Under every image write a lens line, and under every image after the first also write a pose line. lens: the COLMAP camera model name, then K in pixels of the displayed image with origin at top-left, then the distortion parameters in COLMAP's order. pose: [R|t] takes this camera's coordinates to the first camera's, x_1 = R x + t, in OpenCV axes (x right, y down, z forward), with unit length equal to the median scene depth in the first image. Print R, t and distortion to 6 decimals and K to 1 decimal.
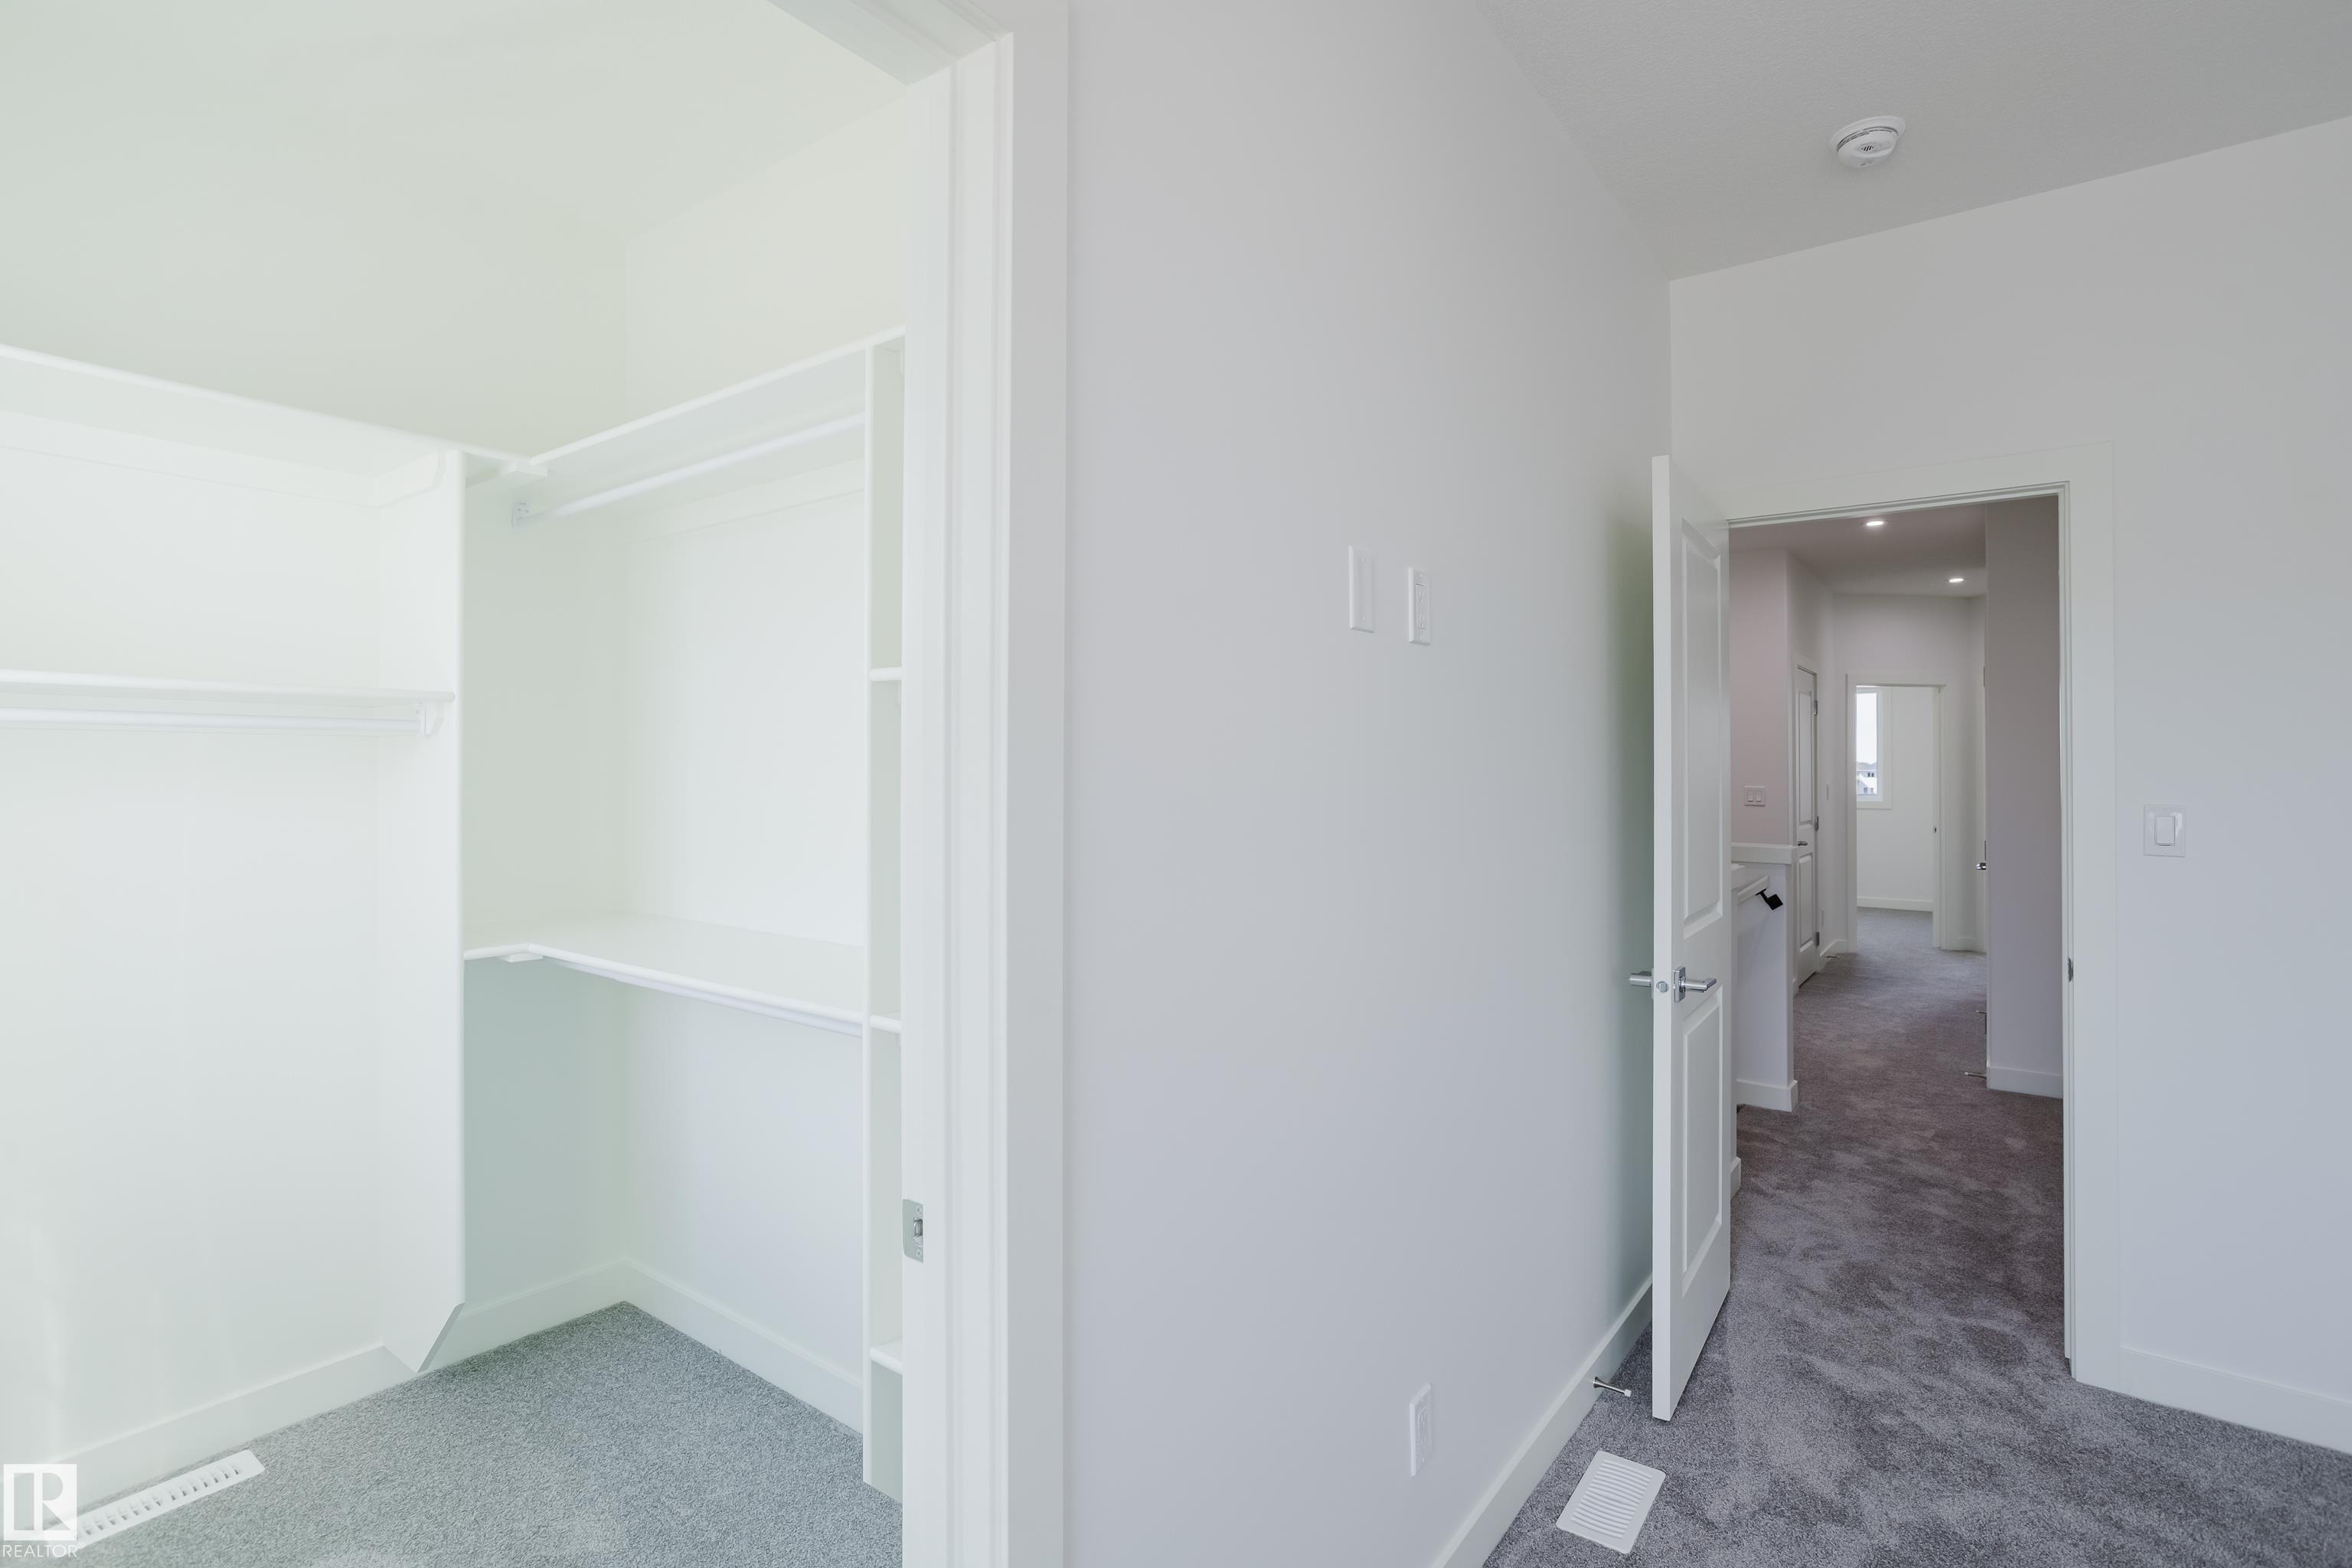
lens RADIAL K [[1139.5, 0, 1173.4], [0, 1139.5, 746.1], [0, 0, 1]] dist [-0.047667, 0.029839]
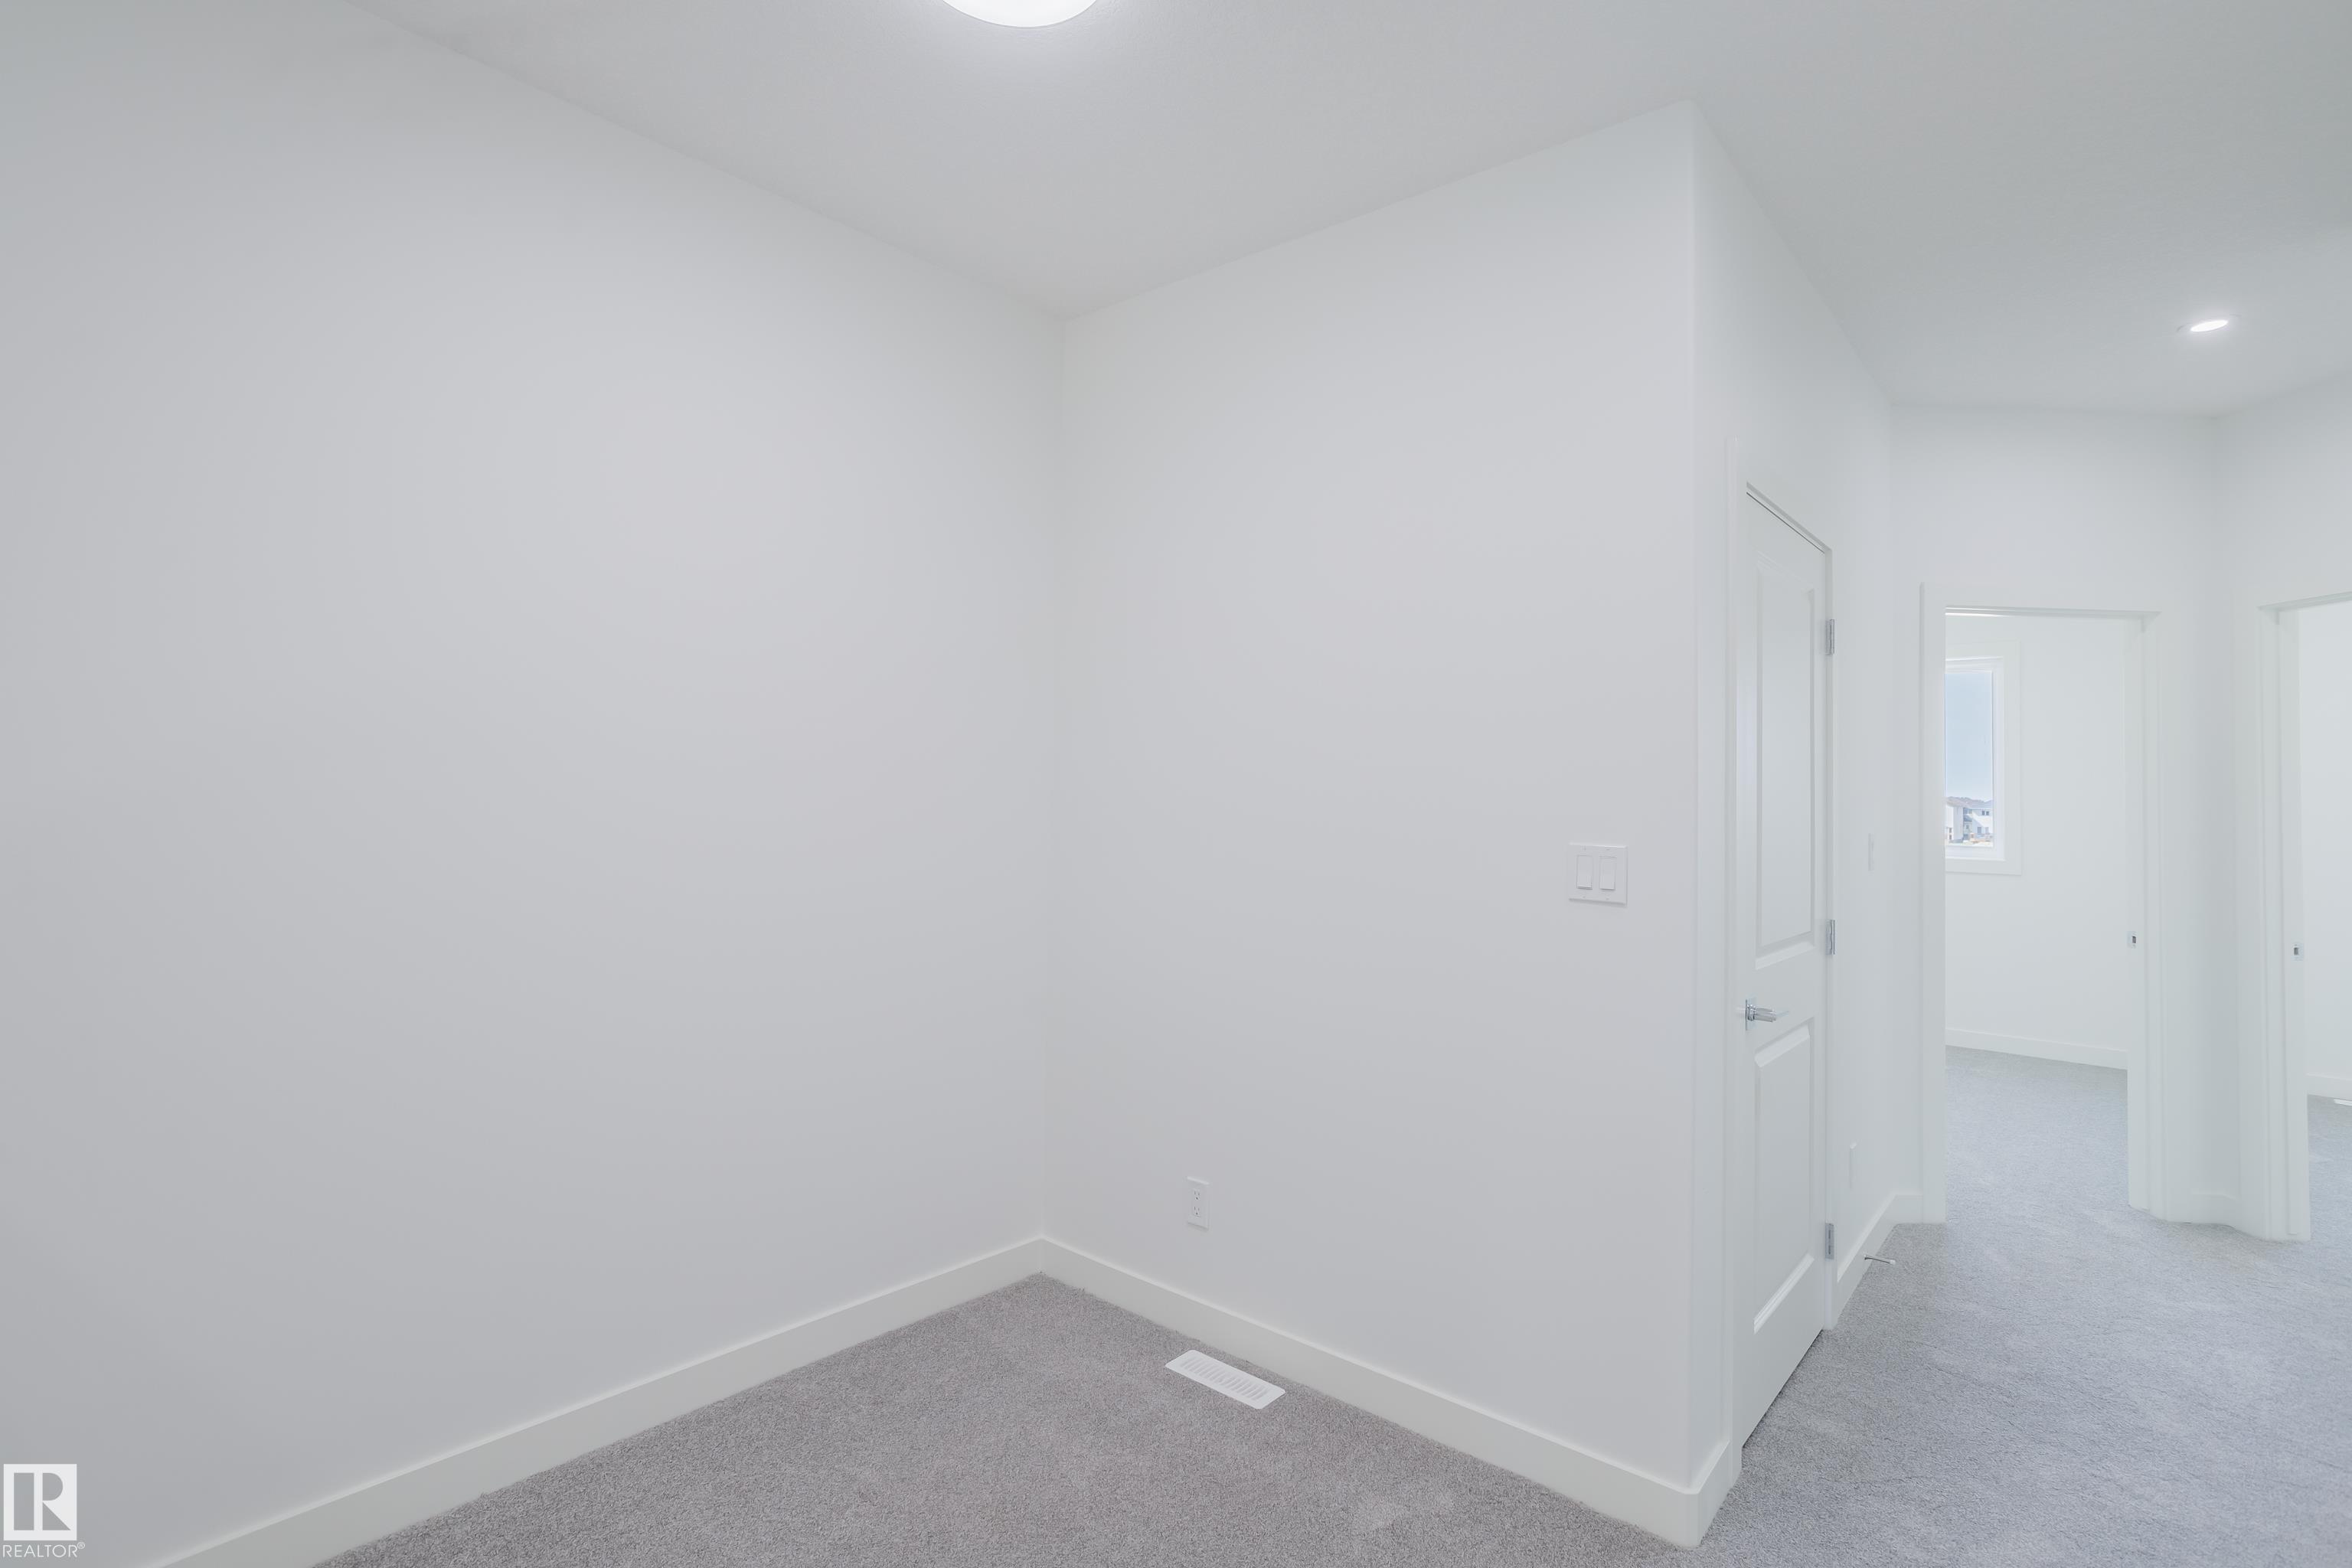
lens RADIAL K [[1139.5, 0, 1173.4], [0, 1139.5, 746.1], [0, 0, 1]] dist [-0.047667, 0.029839]
pose [[0.997624, 0.015676, -0.067086, 0.343557], [-0.016998, 0.999672, -0.019175, 0.013903], [0.066763, 0.020269, 0.997563, 0.554278]]
